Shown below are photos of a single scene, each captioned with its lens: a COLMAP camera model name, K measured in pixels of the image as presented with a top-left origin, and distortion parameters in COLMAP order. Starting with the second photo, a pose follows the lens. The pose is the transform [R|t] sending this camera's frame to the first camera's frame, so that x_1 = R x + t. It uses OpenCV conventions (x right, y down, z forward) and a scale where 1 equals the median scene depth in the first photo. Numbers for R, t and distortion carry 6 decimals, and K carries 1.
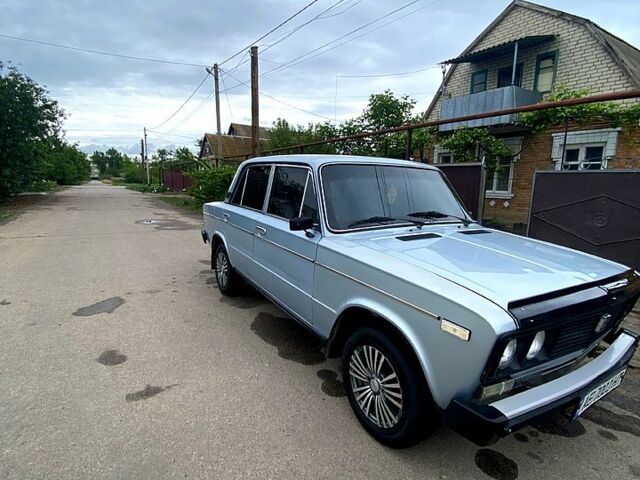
lens RADIAL K [[346.9, 0, 321.7], [0, 346.9, 243.5], [0, 0, 1]] dist [0.039748, -0.032359]
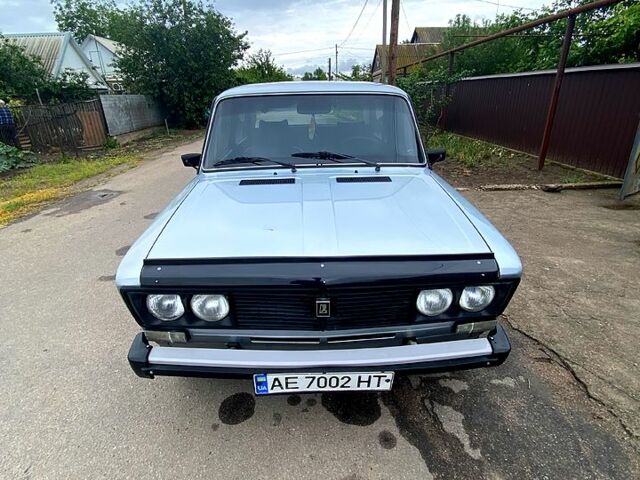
lens RADIAL K [[346.9, 0, 321.7], [0, 346.9, 243.5], [0, 0, 1]] dist [0.039748, -0.032359]
pose [[0.856337, 0.162603, -0.490150, 0.612377], [-0.049101, 0.970472, 0.236162, -0.058878], [0.514077, -0.178168, 0.839036, 0.180340]]
